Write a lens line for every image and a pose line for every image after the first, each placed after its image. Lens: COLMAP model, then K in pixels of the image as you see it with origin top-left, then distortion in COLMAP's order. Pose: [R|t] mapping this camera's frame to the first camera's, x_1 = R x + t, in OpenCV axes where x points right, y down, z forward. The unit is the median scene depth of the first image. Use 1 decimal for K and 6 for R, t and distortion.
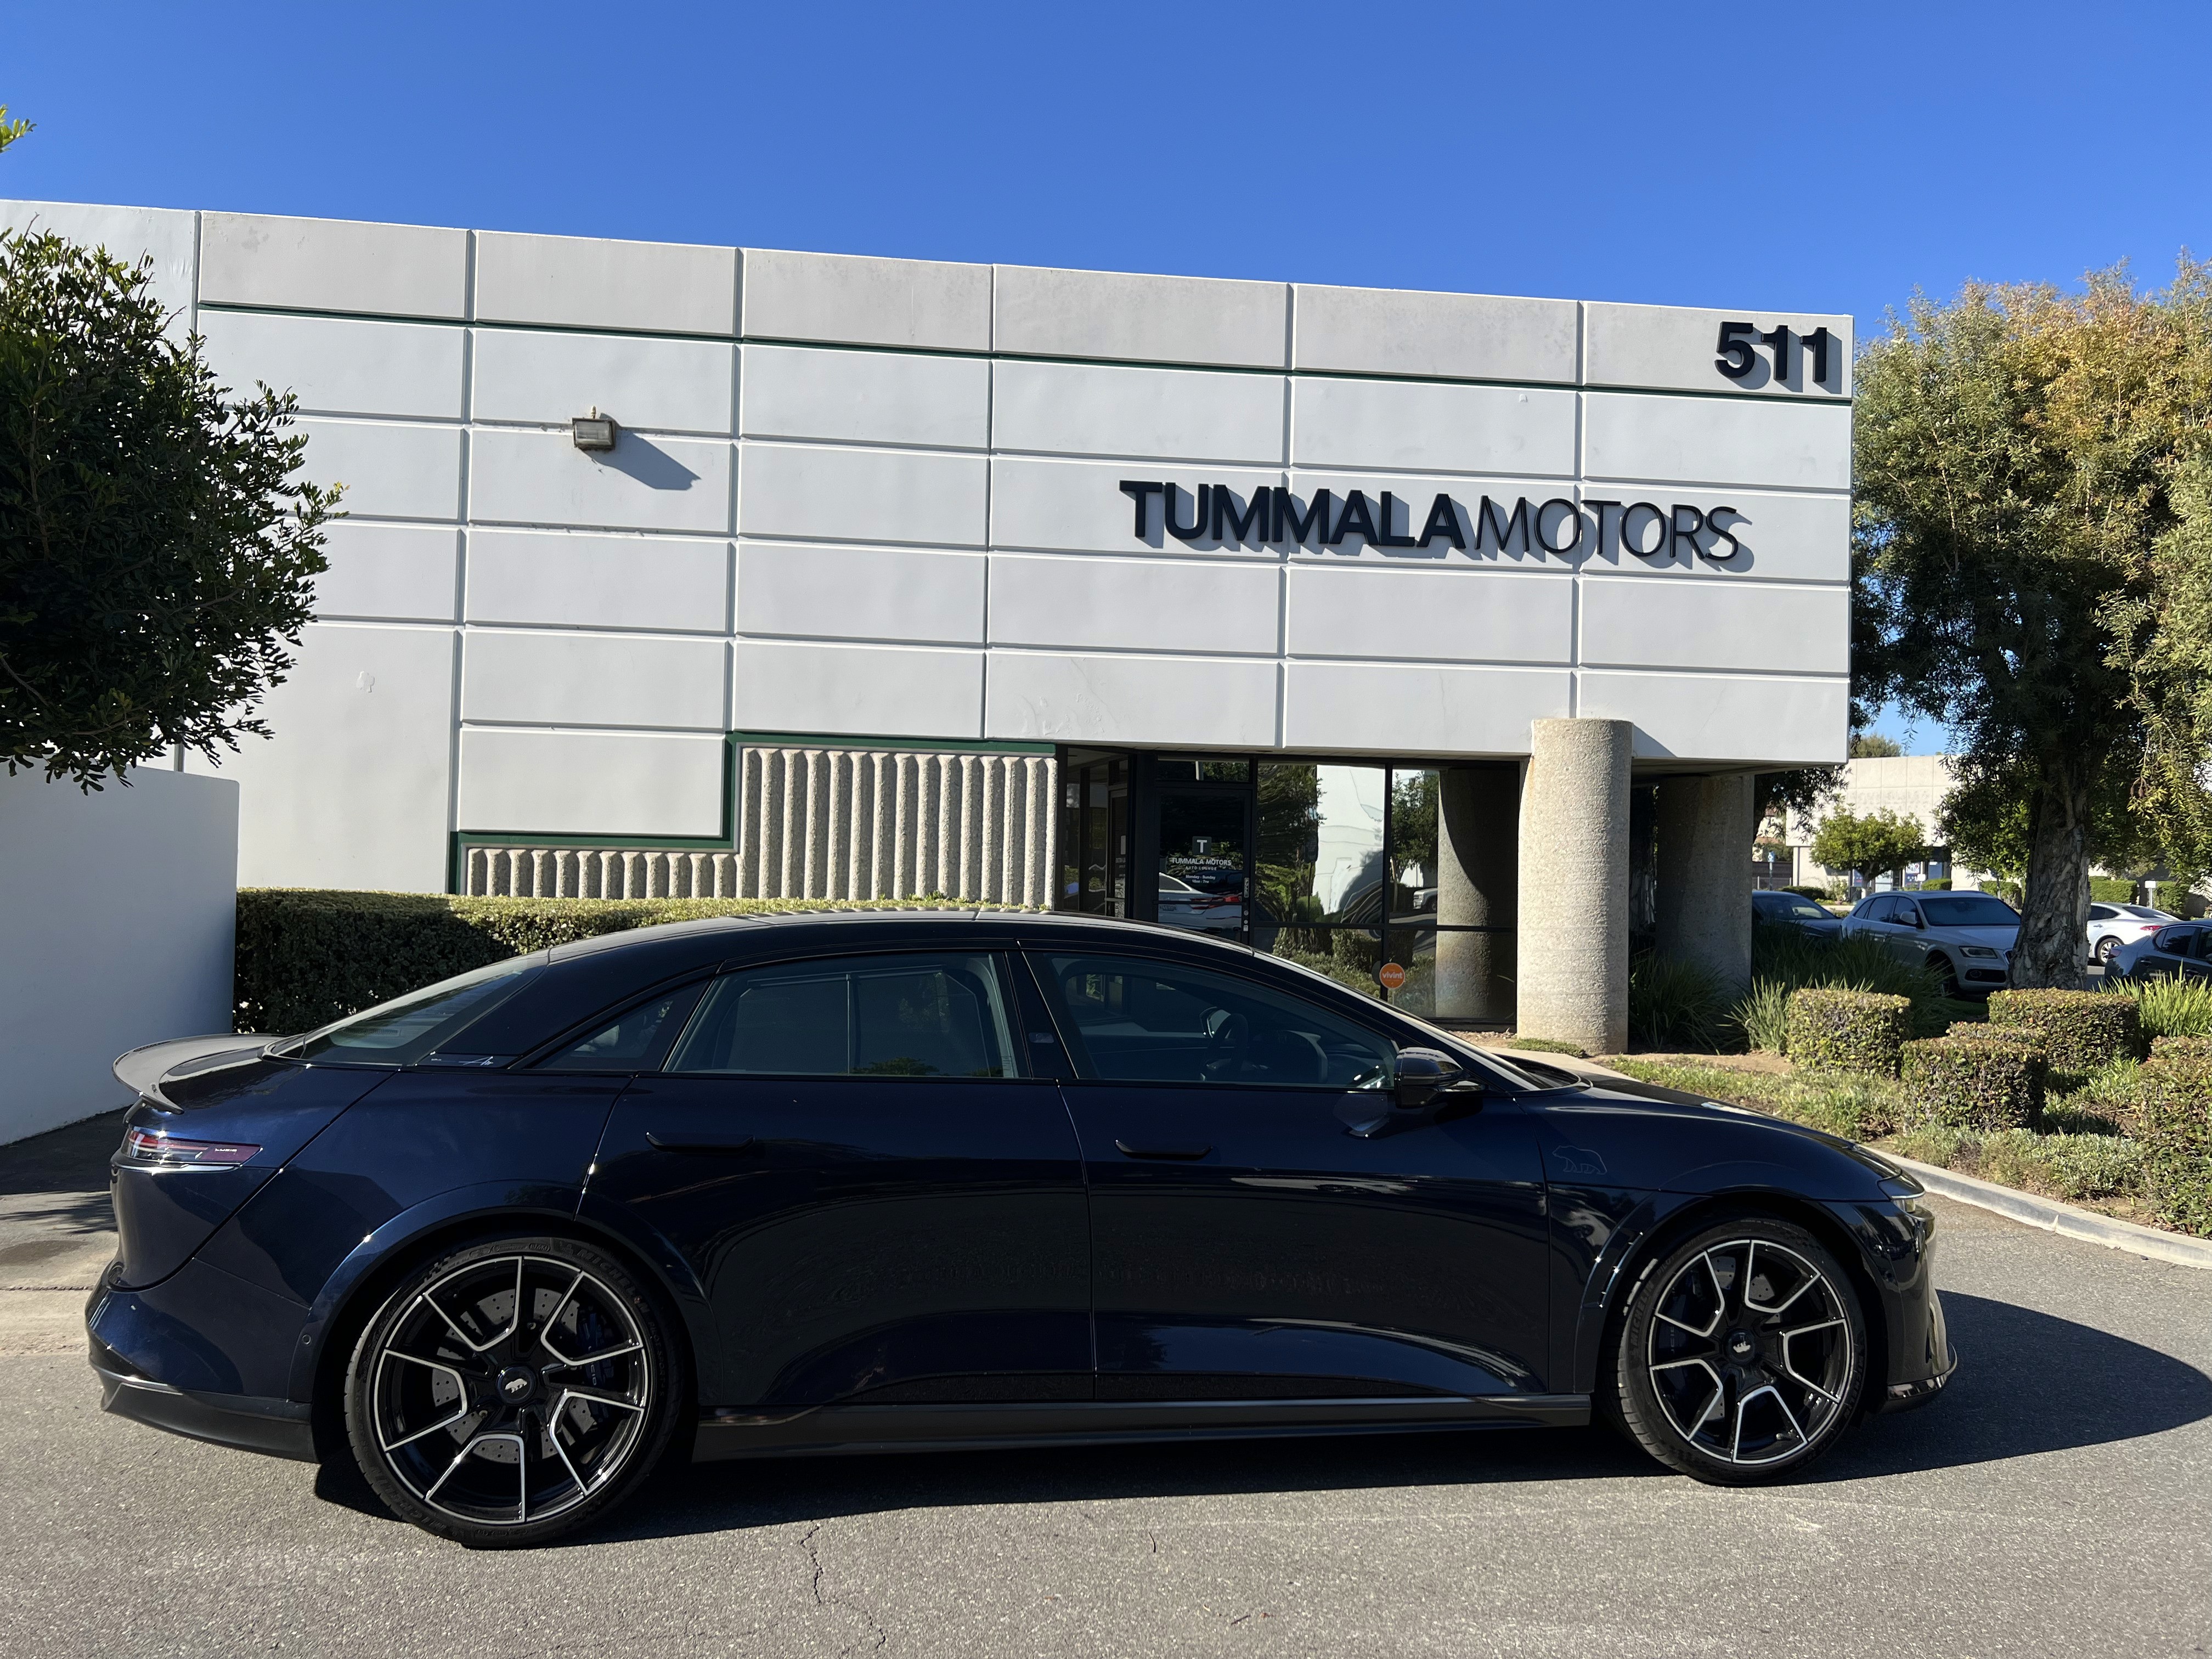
lens RADIAL K [[1645.9, 0, 1106.0], [0, 1645.9, 829.5], [0, 0, 1]] dist [0.099024, -0.163494]
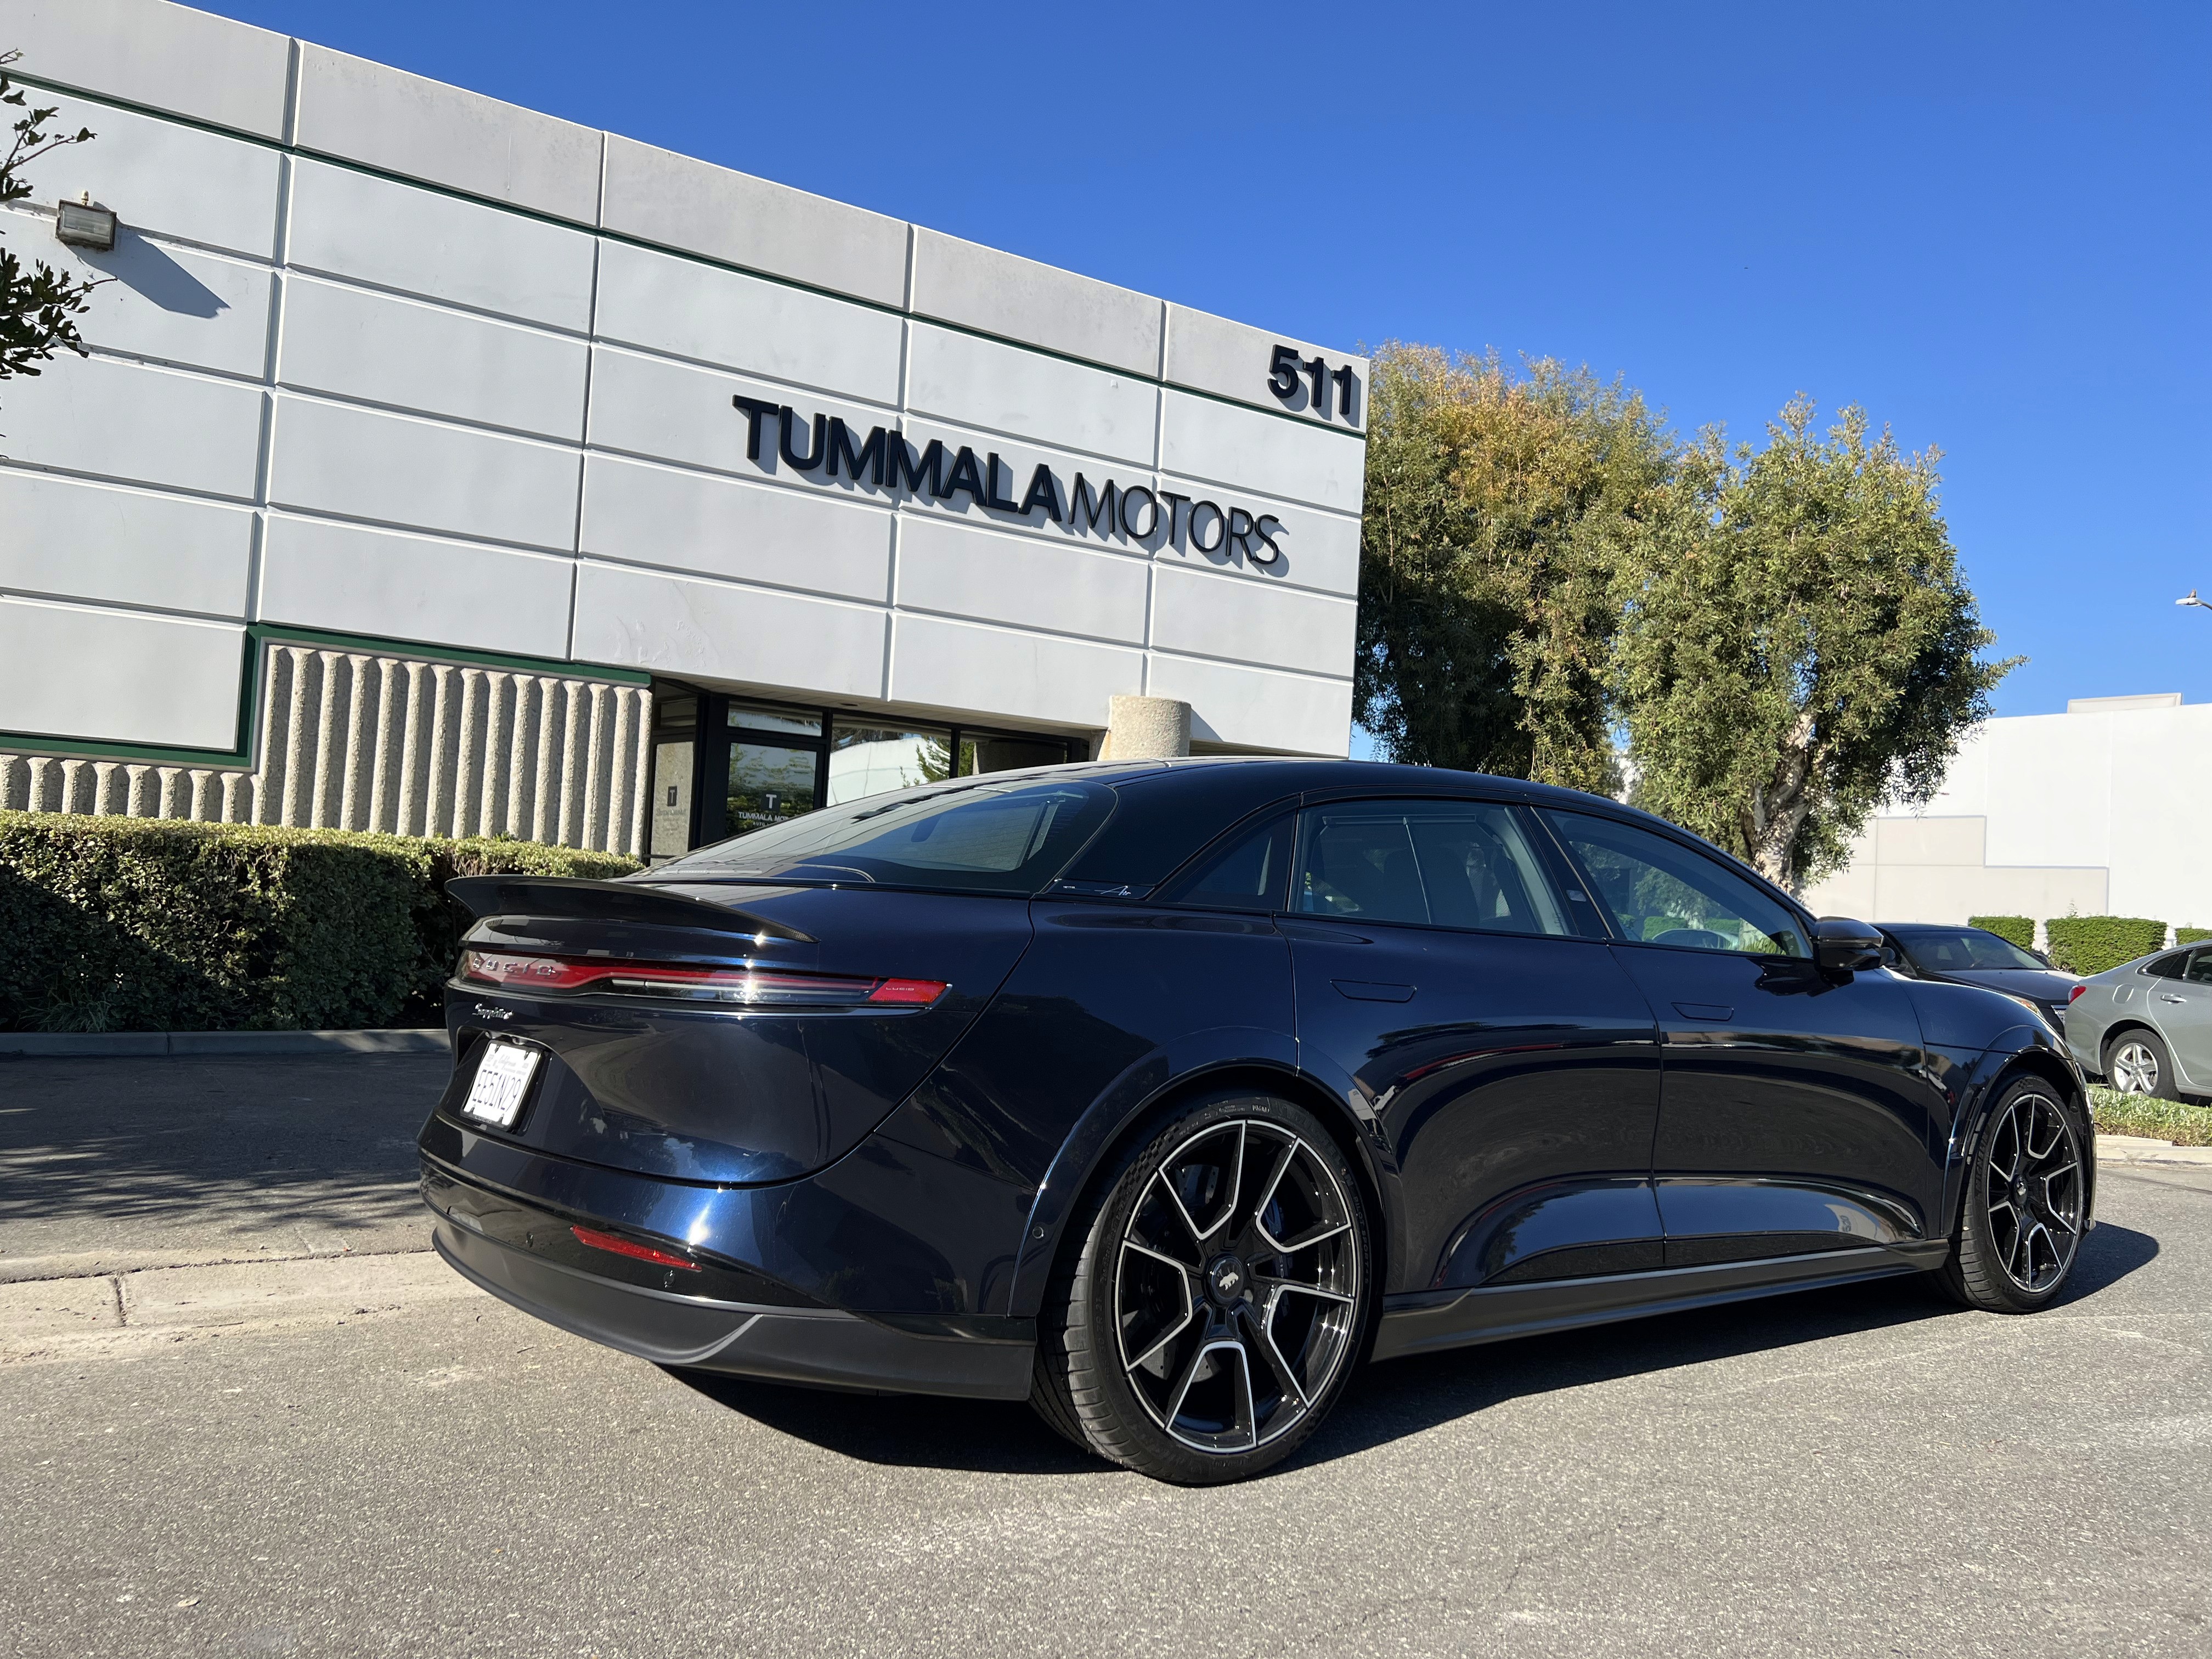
lens RADIAL K [[1645.9, 0, 1106.0], [0, 1645.9, 829.5], [0, 0, 1]] dist [0.099024, -0.163494]
pose [[0.897227, 0.047209, 0.439039, -0.196697], [-0.045914, 0.998853, -0.013574, 0.032333], [-0.439177, -0.007979, 0.898365, 0.076645]]
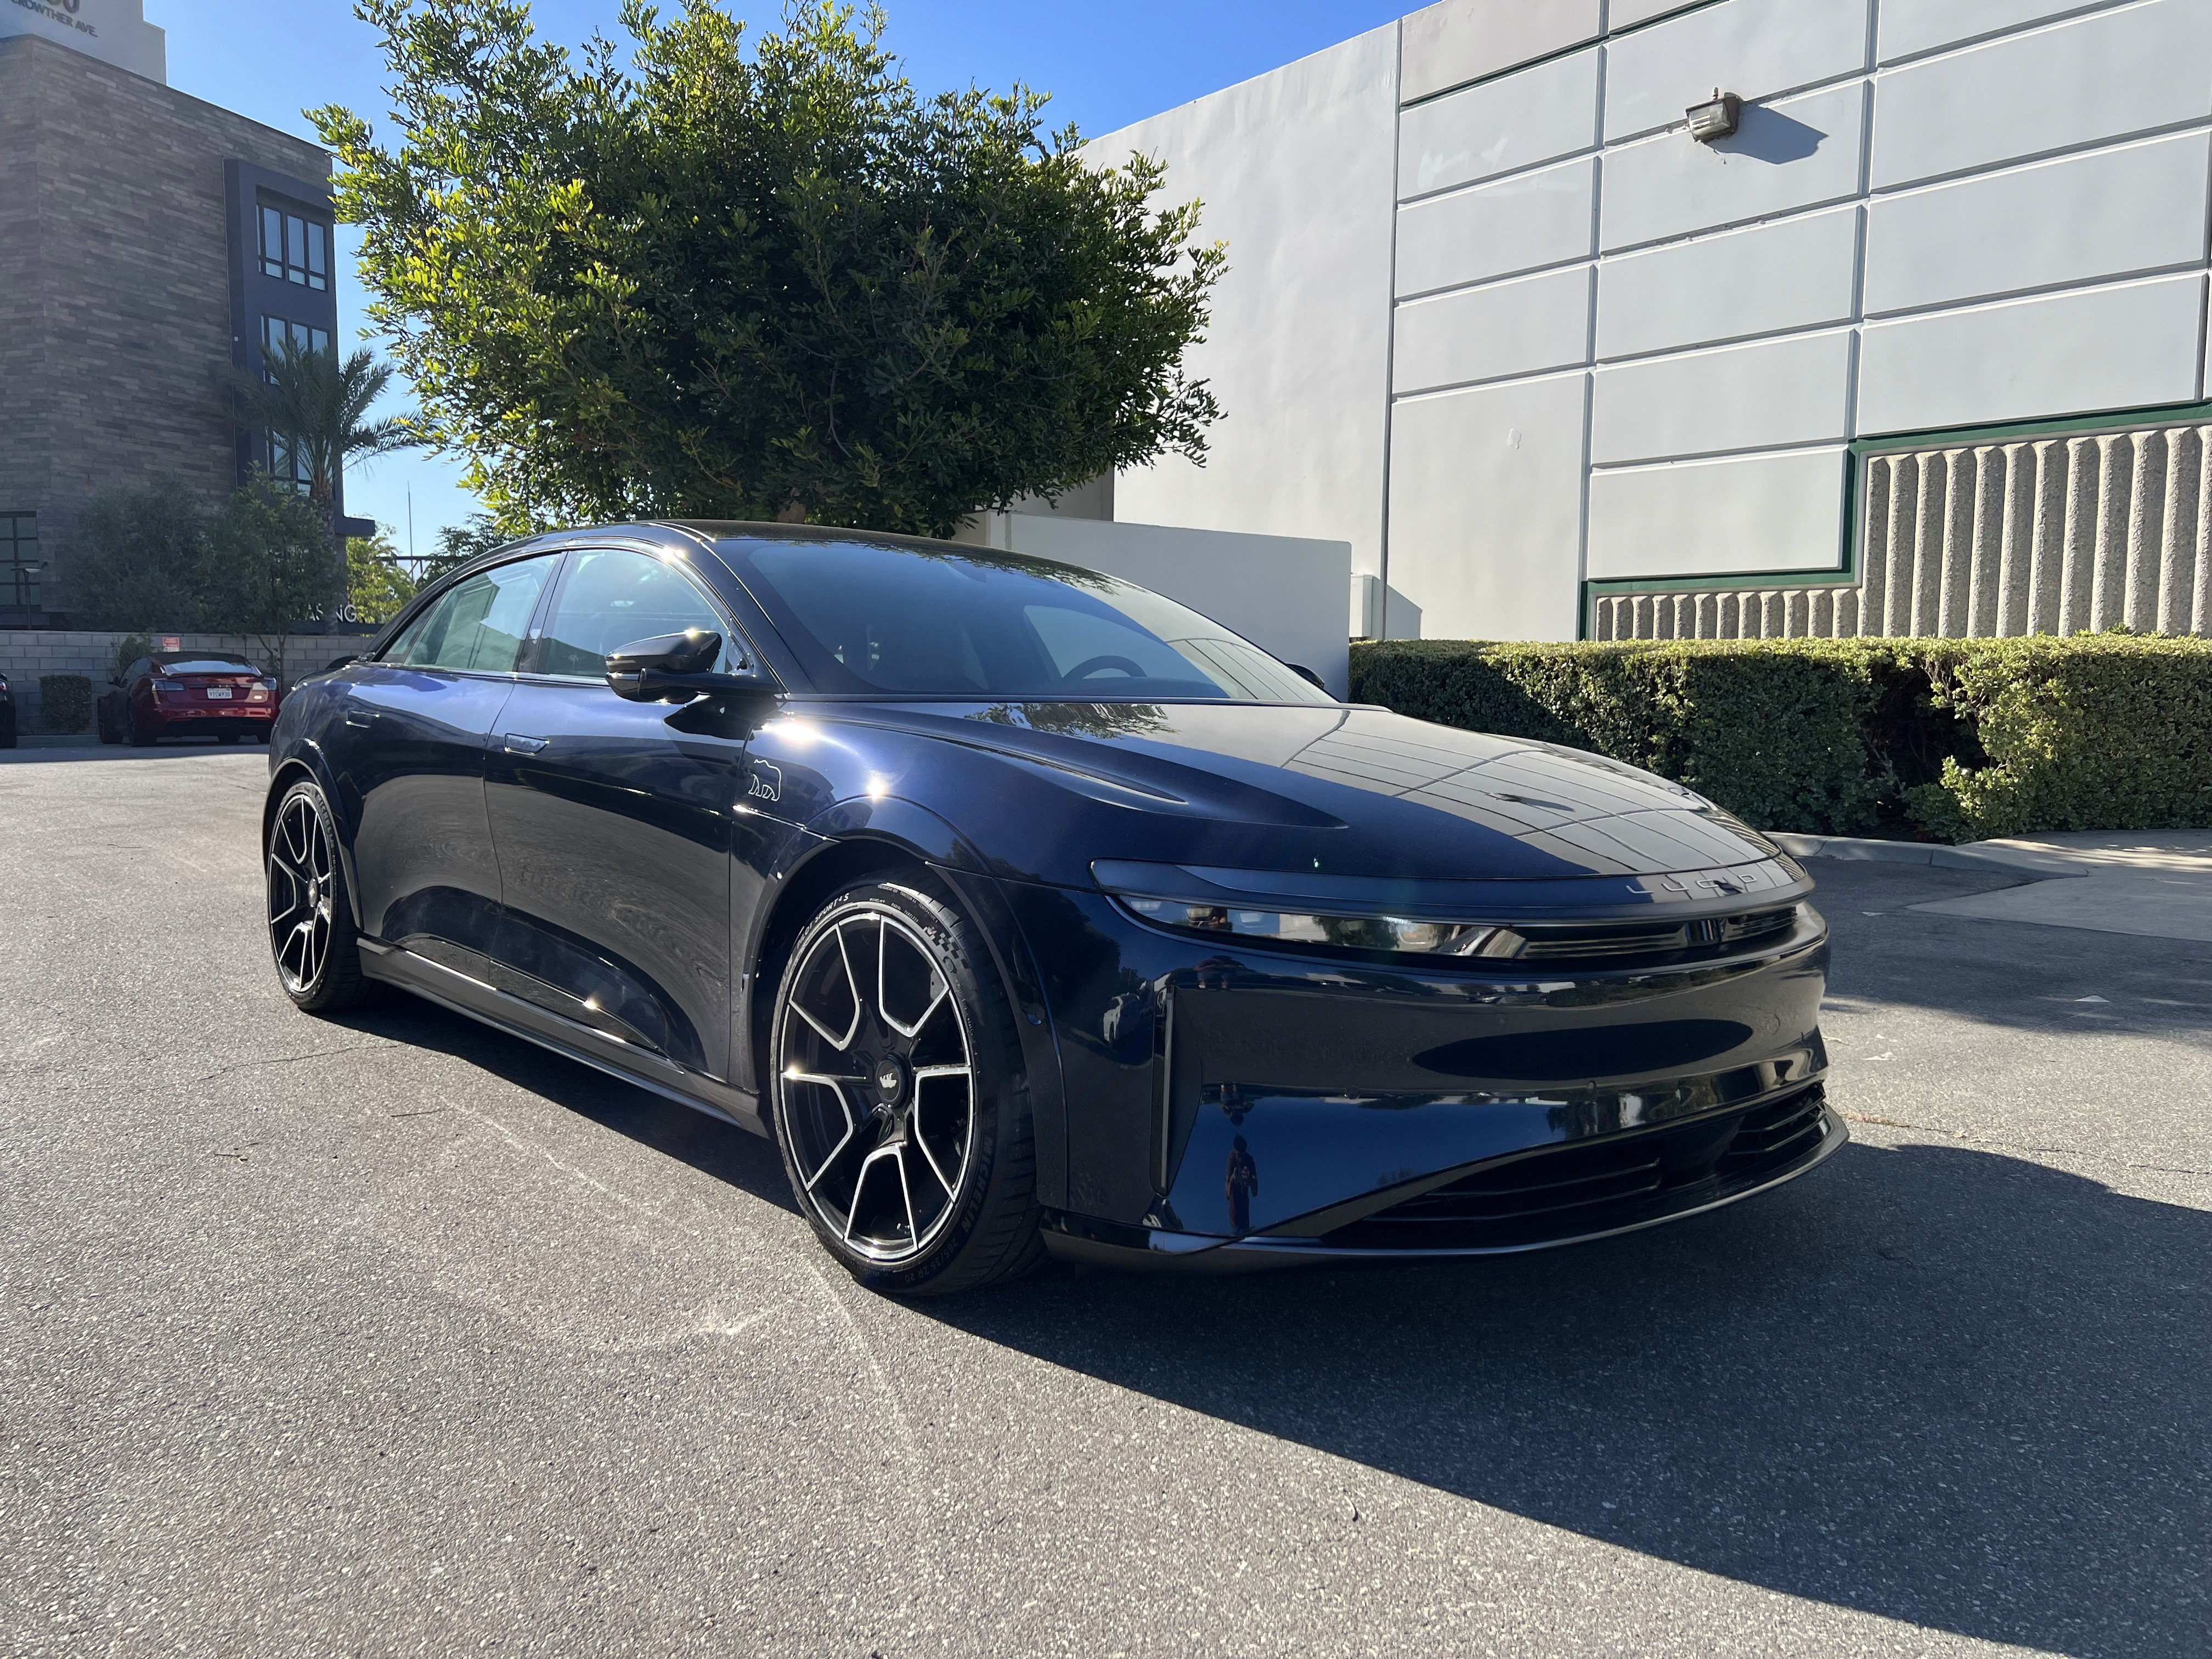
lens RADIAL K [[1673.4, 0, 1106.0], [0, 1673.4, 829.5], [0, 0, 1]] dist [-0.001395, -0.001228]
pose [[0.528815, 0.058413, -0.846725, 0.281568], [0.031802, 0.995565, 0.088543, 0.046960], [0.848141, -0.073750, 0.524612, 0.217214]]
